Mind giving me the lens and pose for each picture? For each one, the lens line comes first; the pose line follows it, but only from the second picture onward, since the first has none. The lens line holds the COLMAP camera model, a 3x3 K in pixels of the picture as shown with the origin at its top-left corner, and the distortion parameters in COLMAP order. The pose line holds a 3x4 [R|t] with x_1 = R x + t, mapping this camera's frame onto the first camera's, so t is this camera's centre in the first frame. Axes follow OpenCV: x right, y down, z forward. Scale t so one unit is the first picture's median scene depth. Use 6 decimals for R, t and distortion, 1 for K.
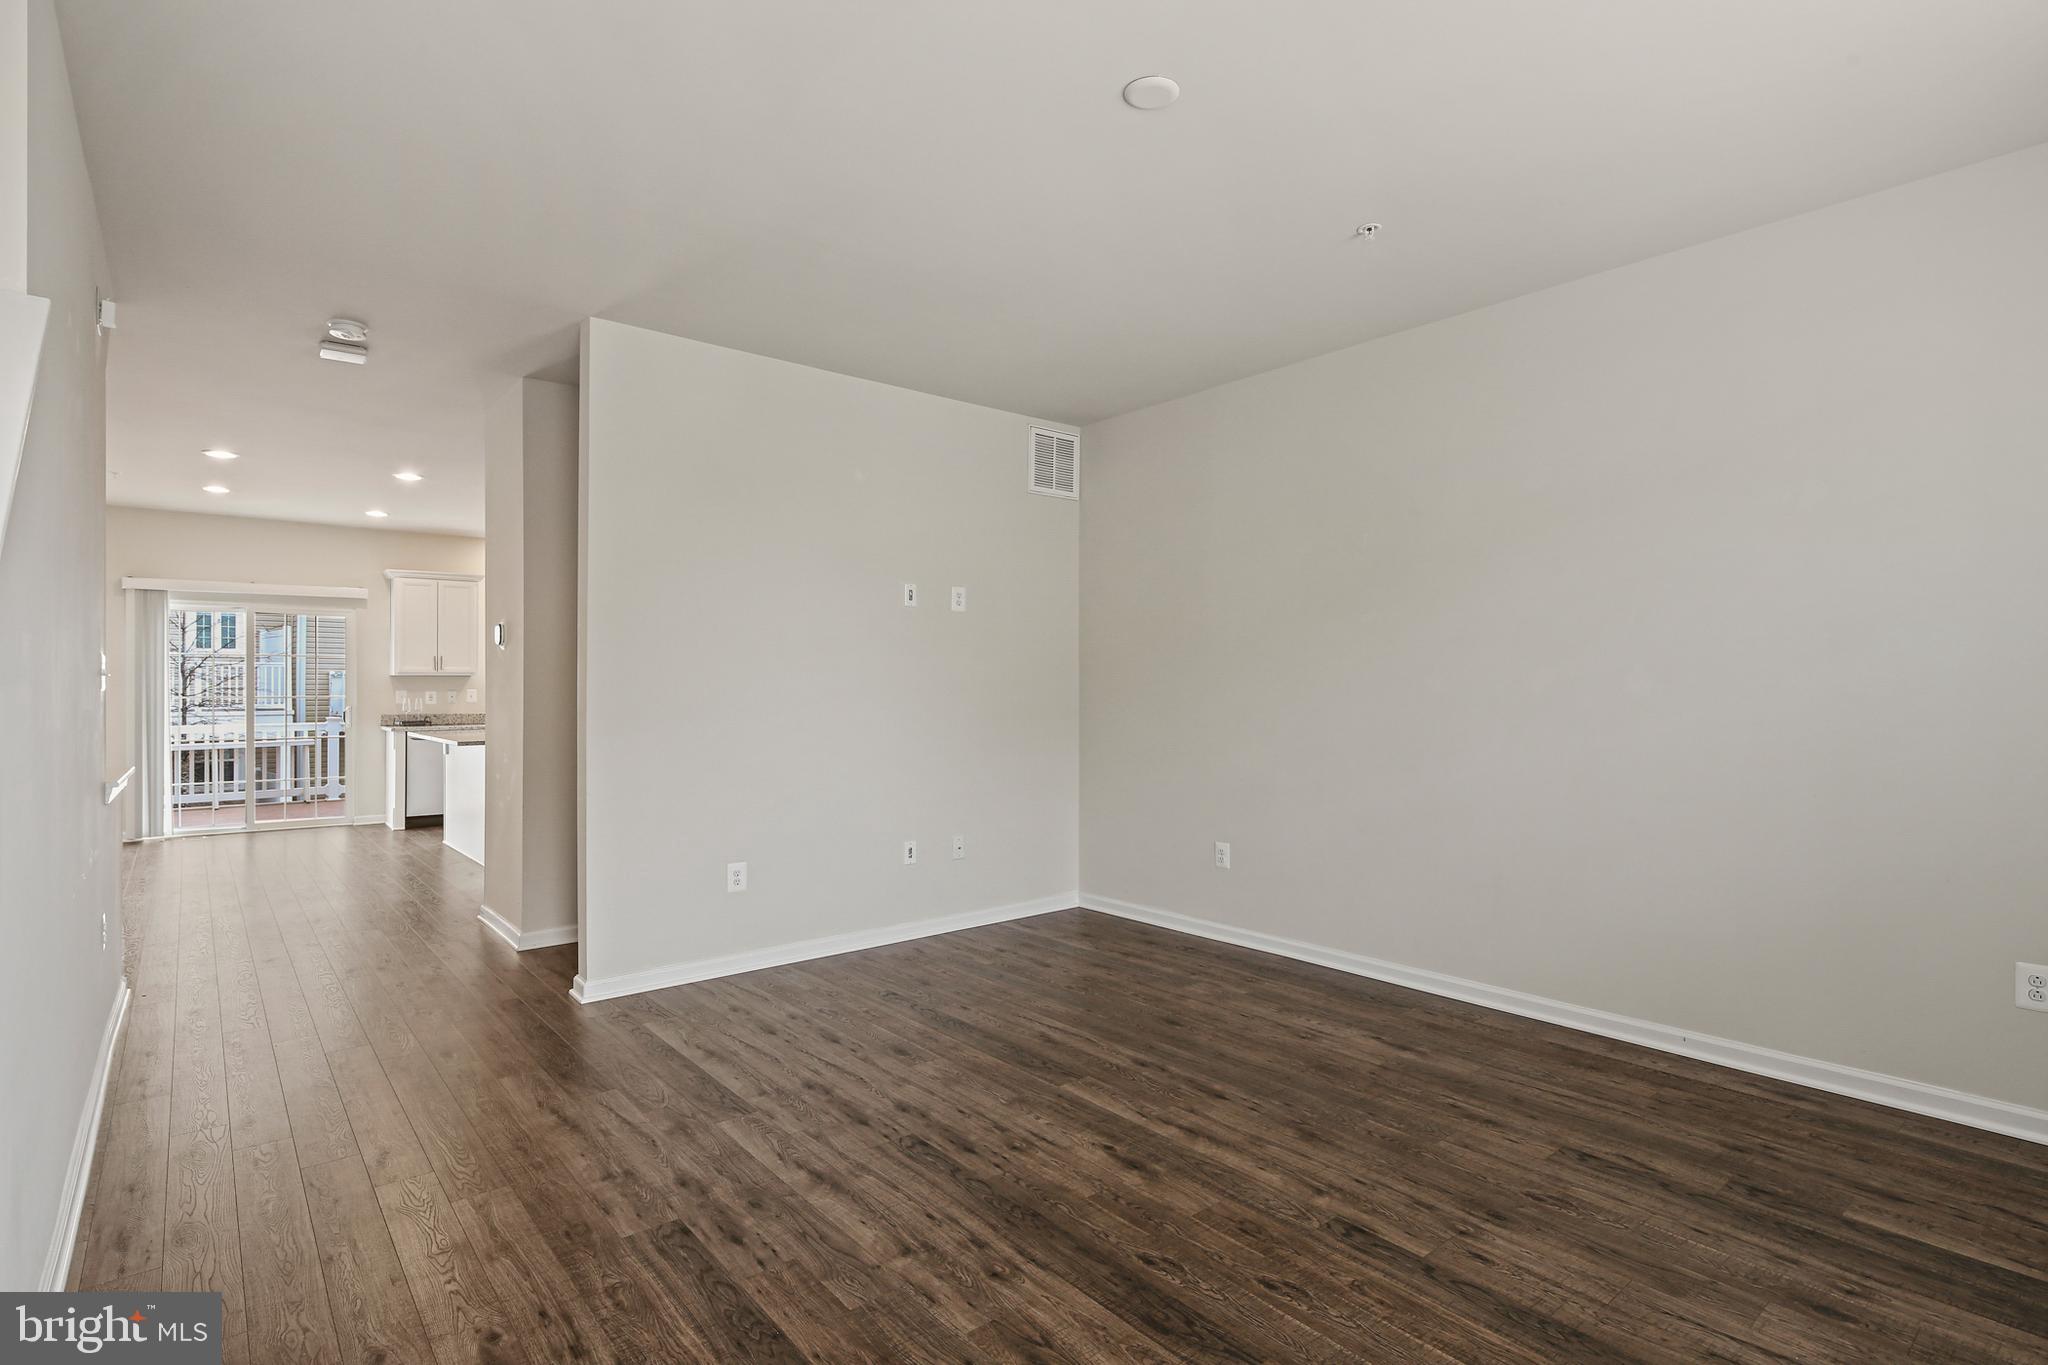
lens RADIAL K [[997.2, 0, 1018.7], [0, 997.2, 690.6], [0, 0, 1]] dist [0.002115, -0.002492]
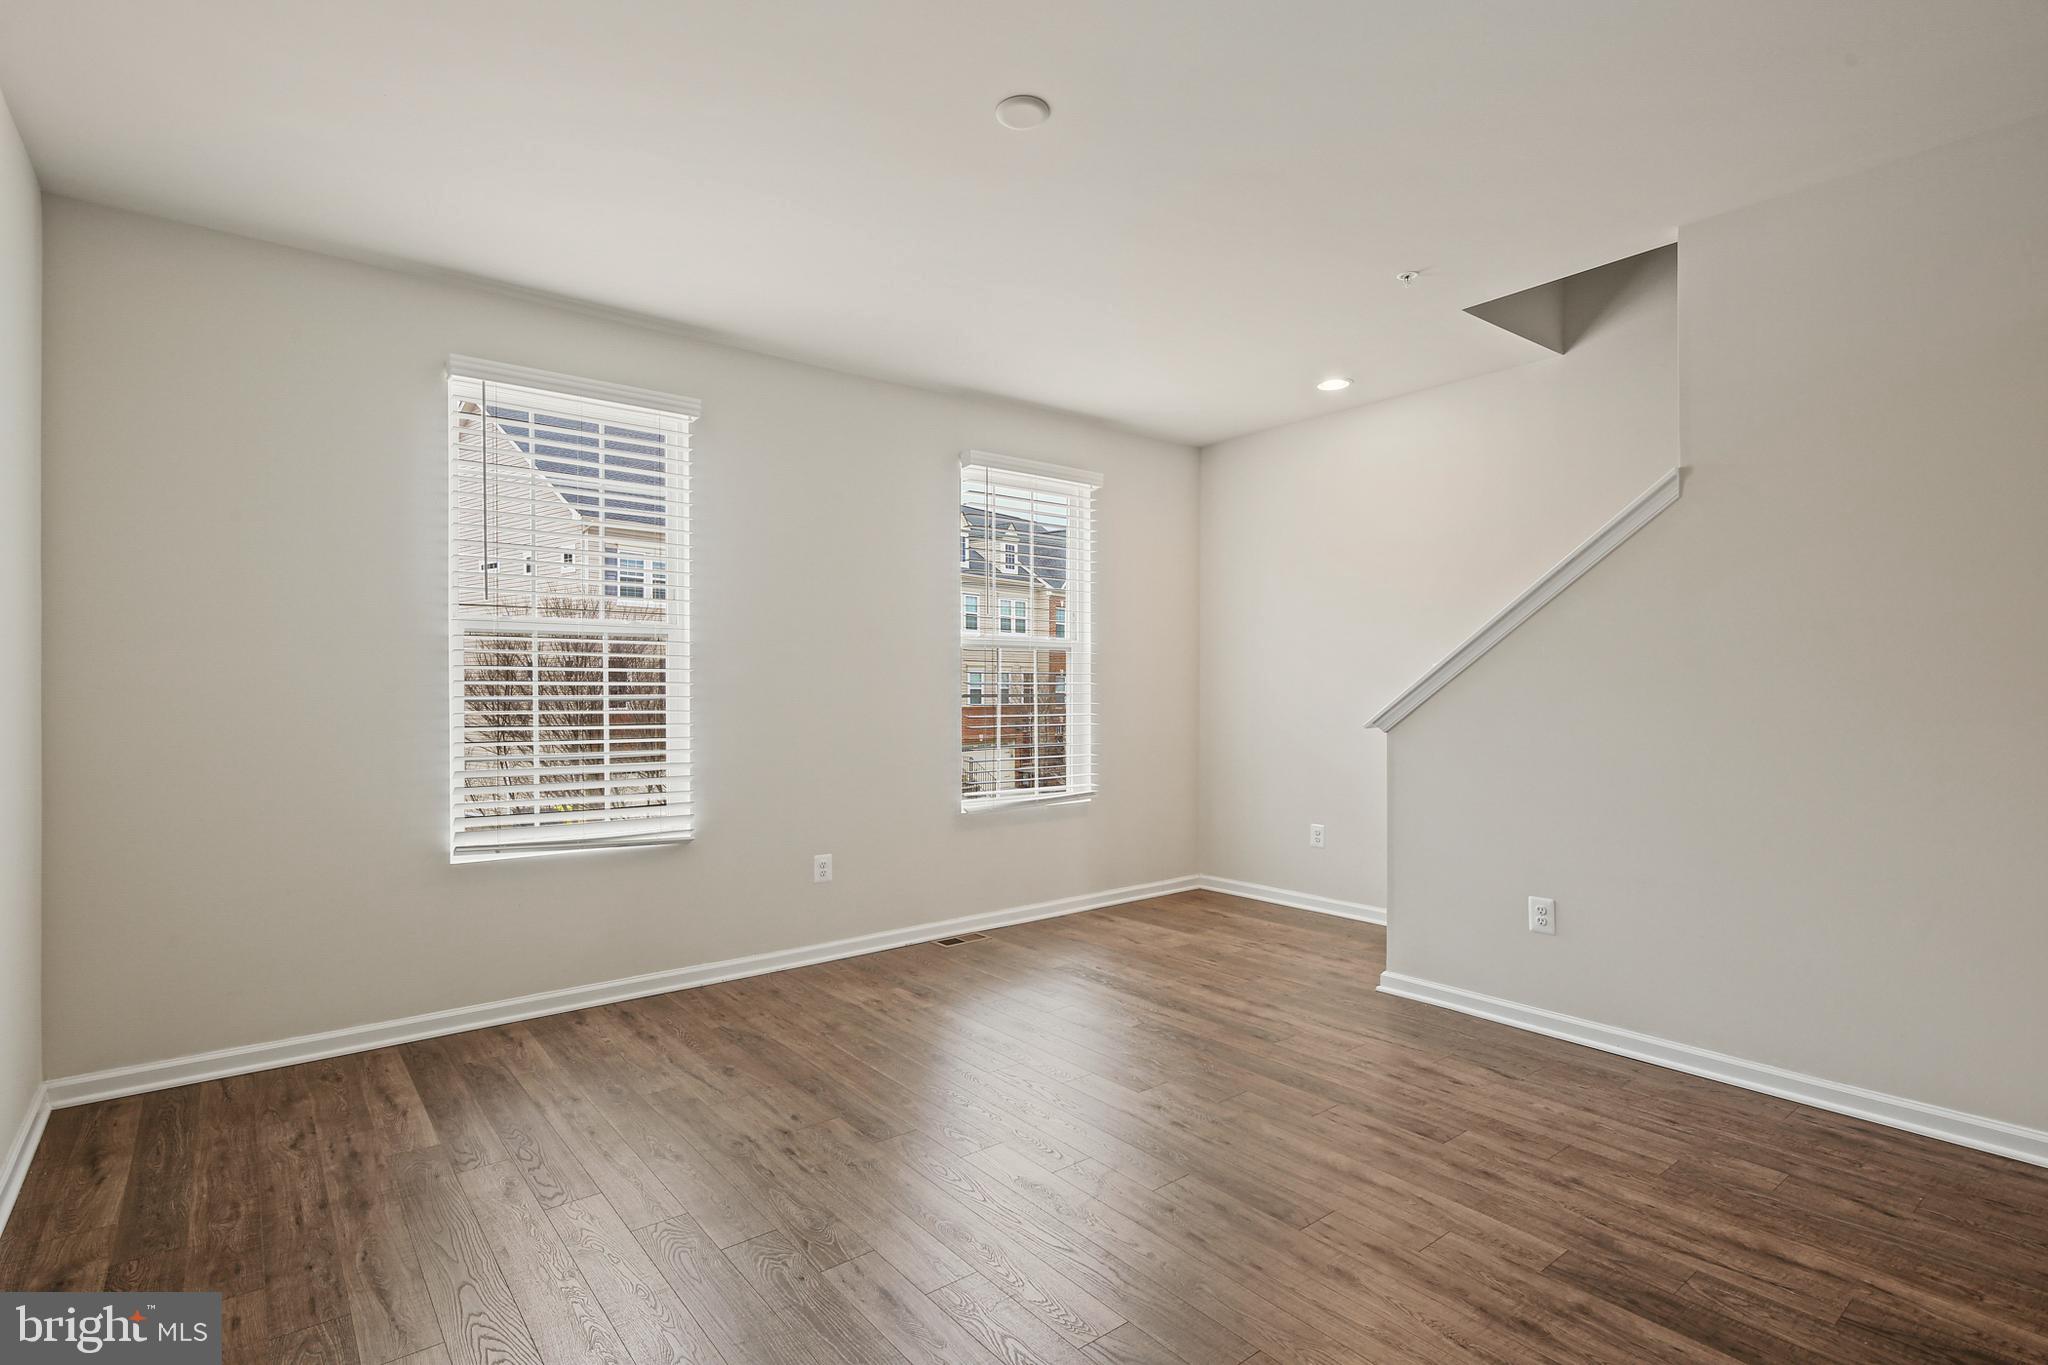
lens RADIAL K [[997.2, 0, 1018.7], [0, 997.2, 690.6], [0, 0, 1]] dist [0.002115, -0.002492]
pose [[-0.999751, 0.005511, 0.021603, 0.102783], [0.005694, 0.999948, 0.008450, -0.007758], [-0.021555, 0.008571, -0.999731, 1.795701]]
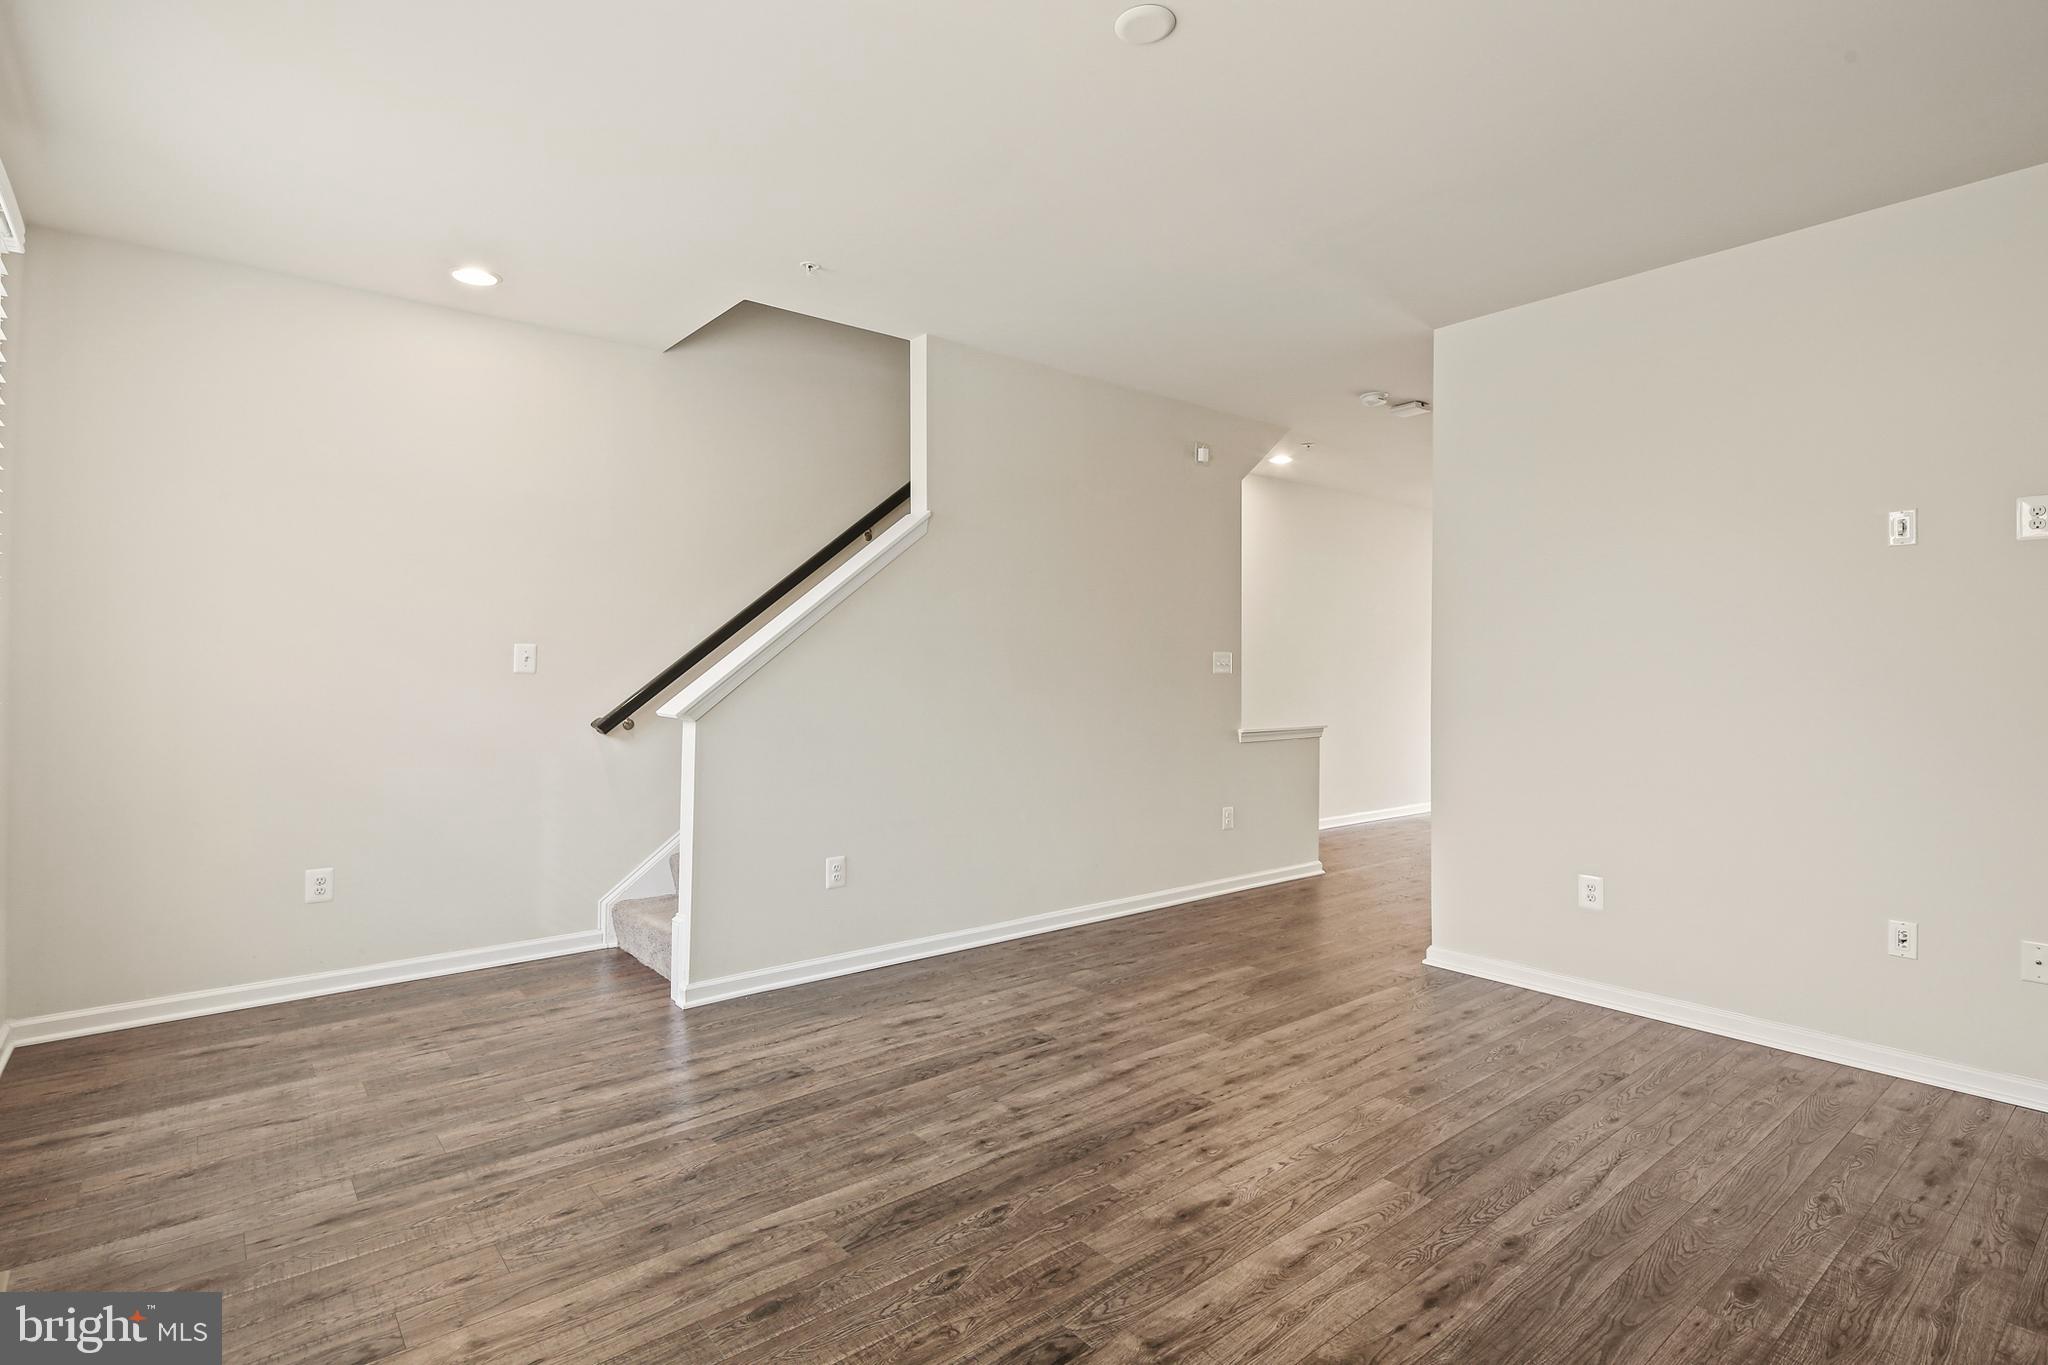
lens RADIAL K [[997.2, 0, 1018.7], [0, 997.2, 690.6], [0, 0, 1]] dist [0.002115, -0.002492]
pose [[-0.003206, 0.021578, -0.999762, 0.912573], [-0.007883, 0.999736, 0.021603, -0.006989], [0.999964, 0.007950, -0.003035, 0.782747]]
